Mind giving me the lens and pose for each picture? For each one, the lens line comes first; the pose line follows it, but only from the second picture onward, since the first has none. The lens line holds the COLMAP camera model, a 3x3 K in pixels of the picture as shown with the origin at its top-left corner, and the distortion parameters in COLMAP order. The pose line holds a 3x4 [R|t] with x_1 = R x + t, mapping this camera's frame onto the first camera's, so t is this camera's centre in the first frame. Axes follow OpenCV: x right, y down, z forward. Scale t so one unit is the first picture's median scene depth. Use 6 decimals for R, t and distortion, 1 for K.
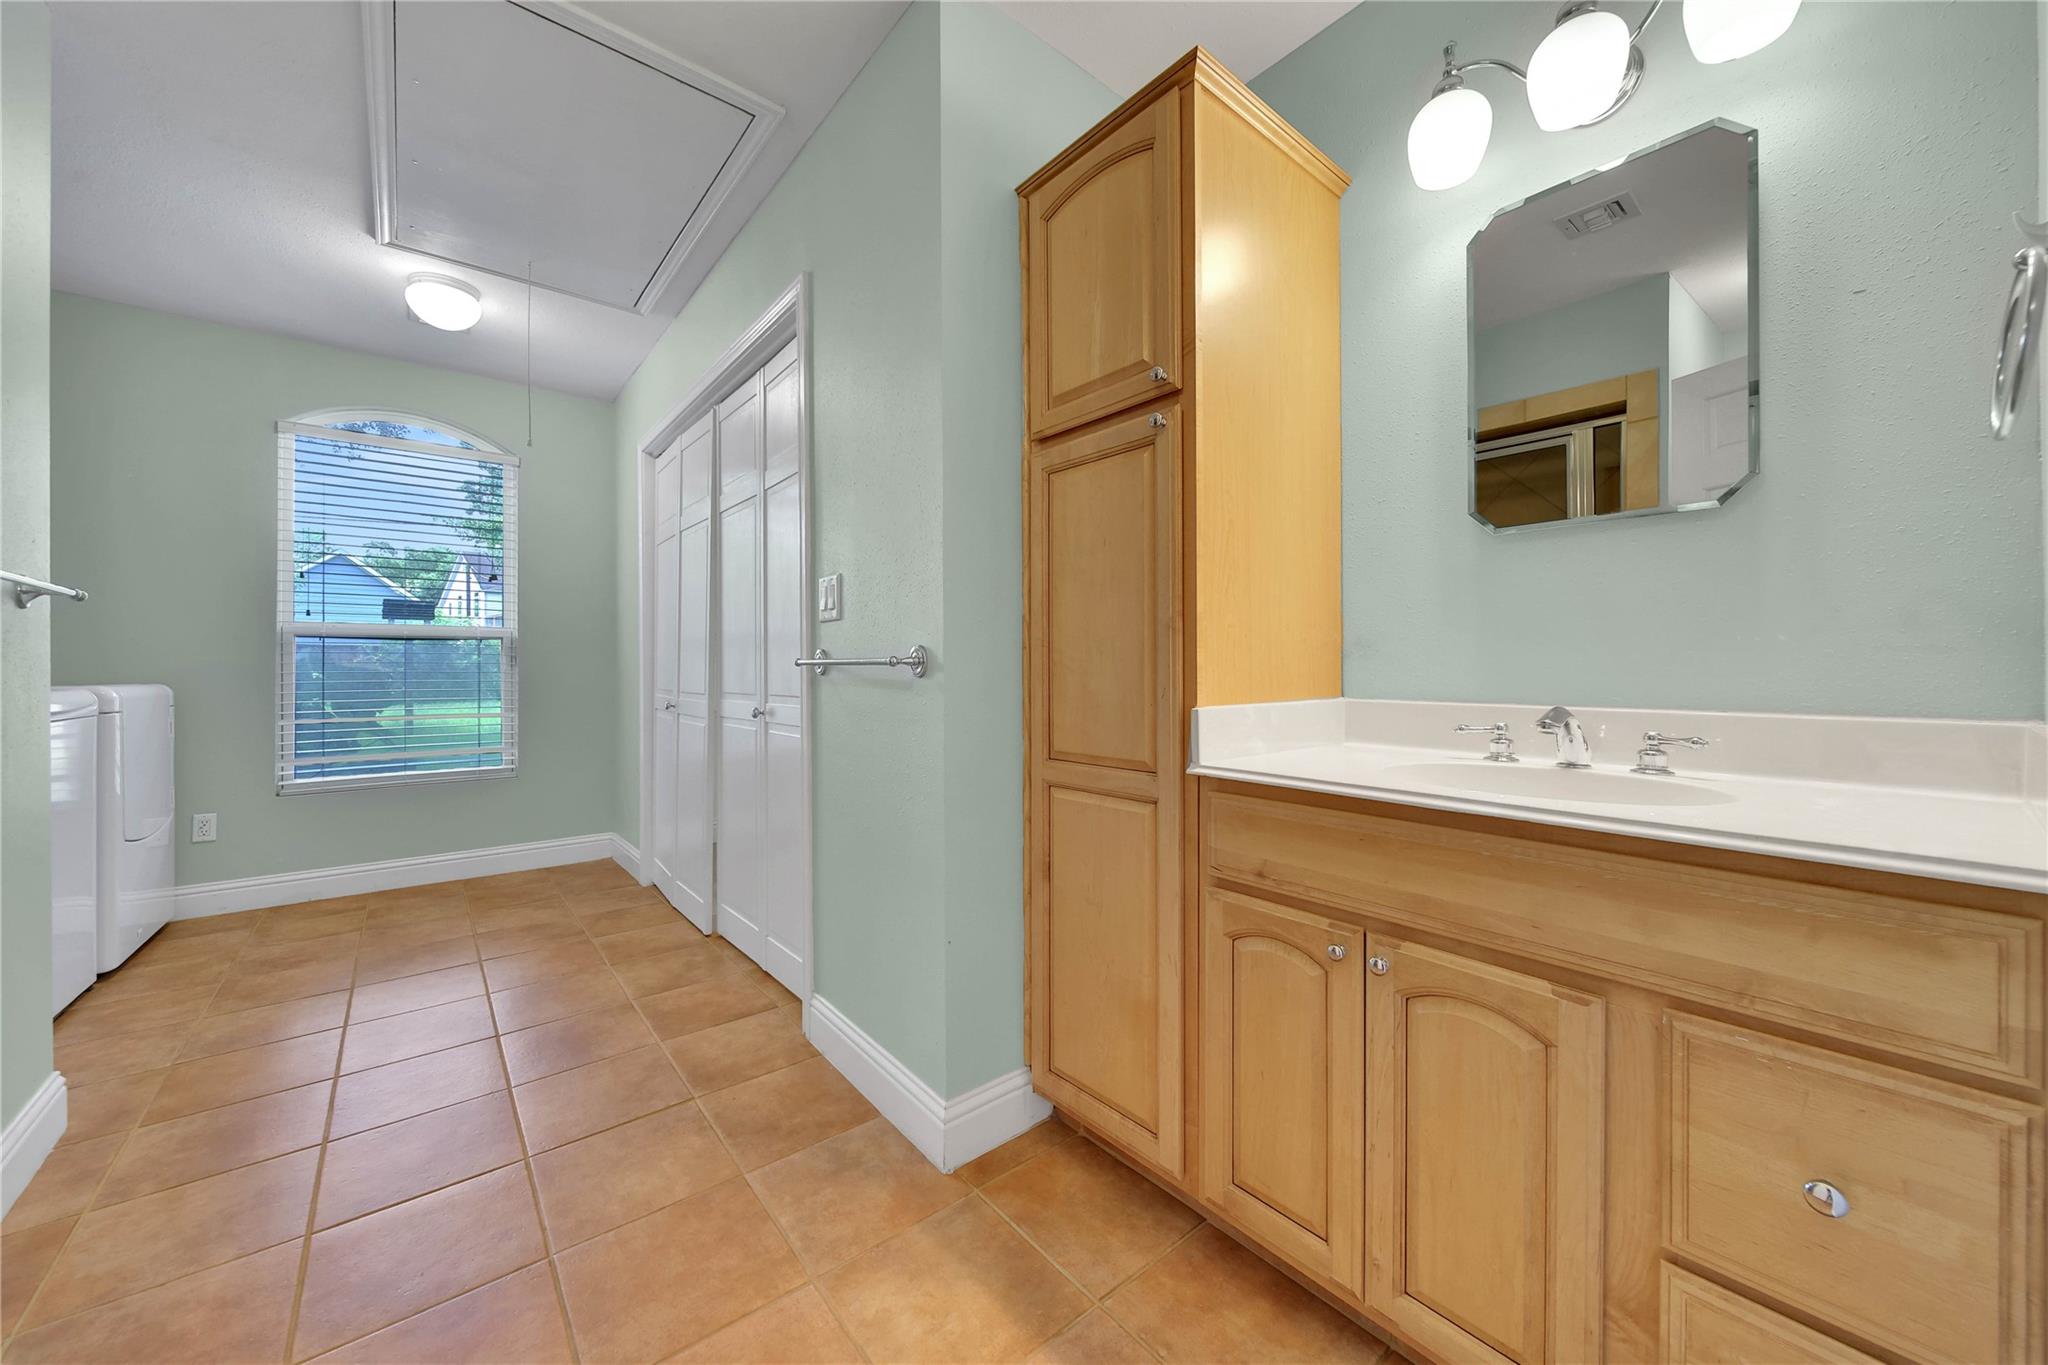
lens RADIAL K [[717.4, 0, 1024.9], [0, 717.4, 671.4], [0, 0, 1]] dist [0.000899, -0.001090]
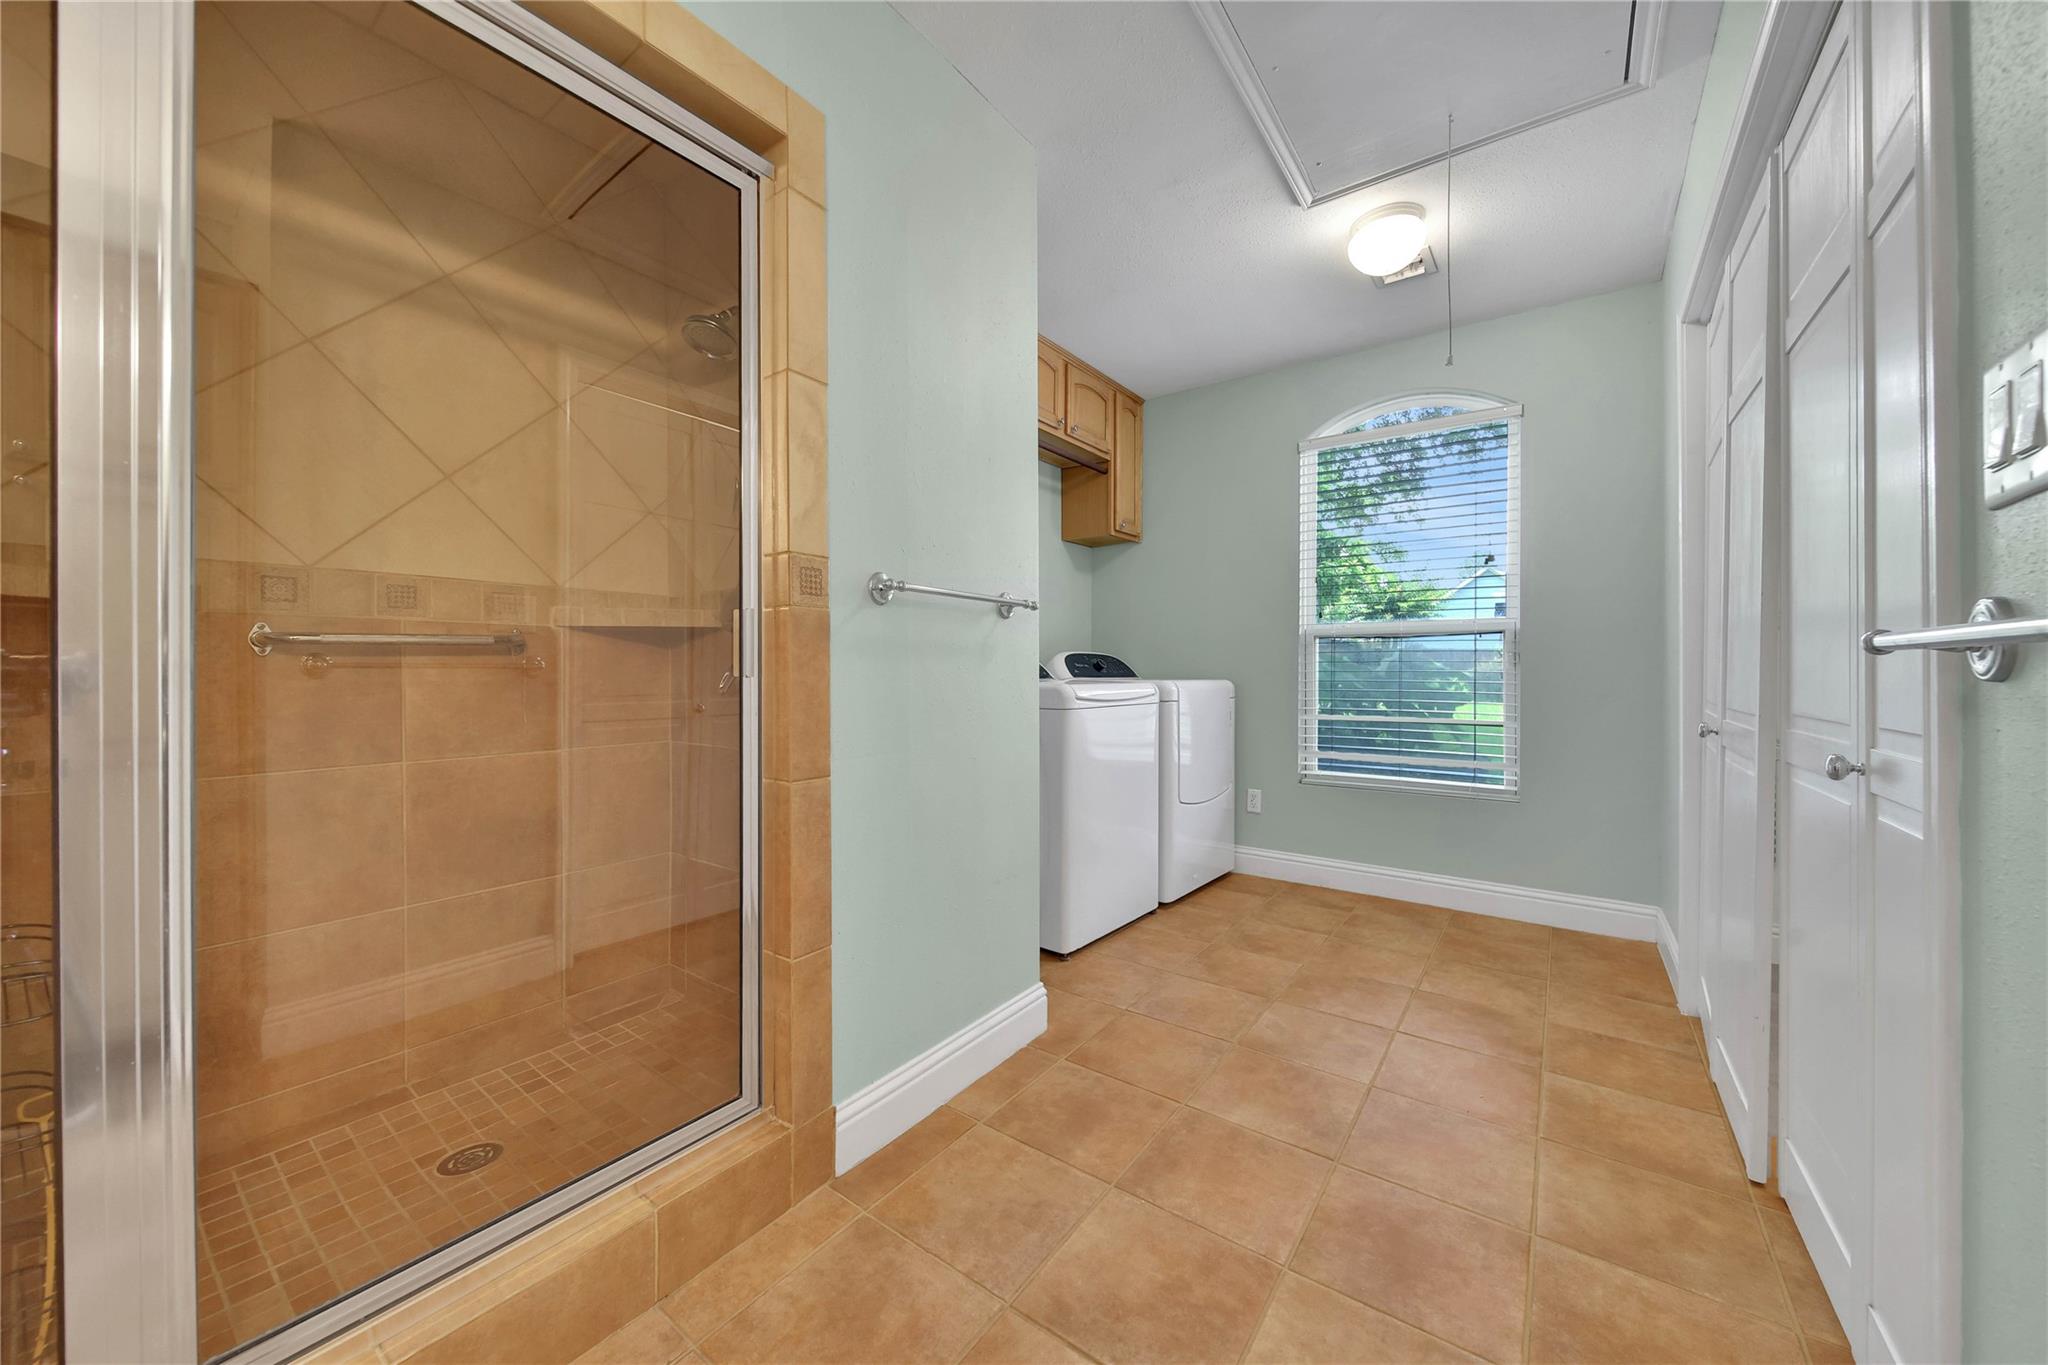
lens RADIAL K [[717.4, 0, 1059.1], [0, 717.4, 670.4], [0, 0, 1]] dist [0.000899, -0.001090]
pose [[0.234455, 0.002163, -0.972125, -0.063852], [-0.007800, 0.999970, 0.000344, 0.003128], [0.972096, 0.007502, 0.234465, 0.419977]]
